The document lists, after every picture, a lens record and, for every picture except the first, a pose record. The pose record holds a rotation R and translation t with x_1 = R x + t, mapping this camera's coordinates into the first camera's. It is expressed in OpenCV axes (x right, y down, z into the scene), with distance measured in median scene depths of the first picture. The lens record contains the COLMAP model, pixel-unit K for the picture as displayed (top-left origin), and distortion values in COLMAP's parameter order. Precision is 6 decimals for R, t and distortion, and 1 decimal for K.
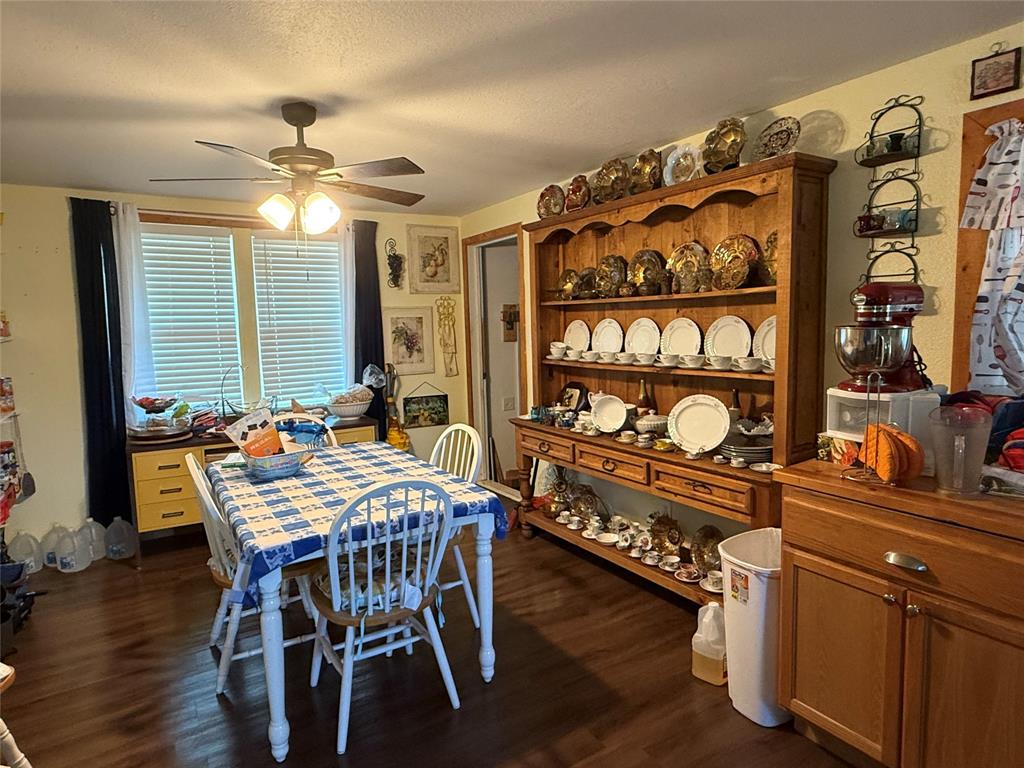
lens RADIAL K [[600.6, 0, 514.4], [0, 600.6, 381.0], [0, 0, 1]] dist [0.001852, -0.001265]
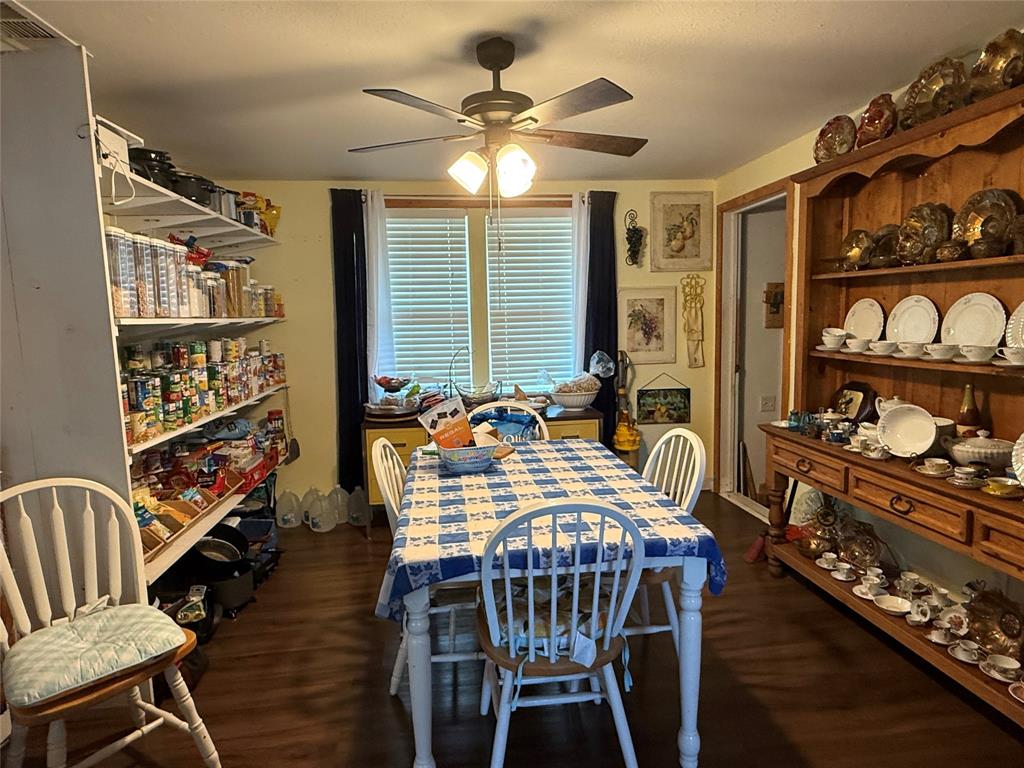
lens RADIAL K [[600.6, 0, 508.9], [0, 600.6, 387.8], [0, 0, 1]] dist [0.001852, -0.001265]
pose [[0.902247, 0.053580, -0.427879, 0.034078], [-0.040185, 0.998380, 0.040282, -0.004420], [0.429344, -0.019150, 0.902938, 0.158452]]
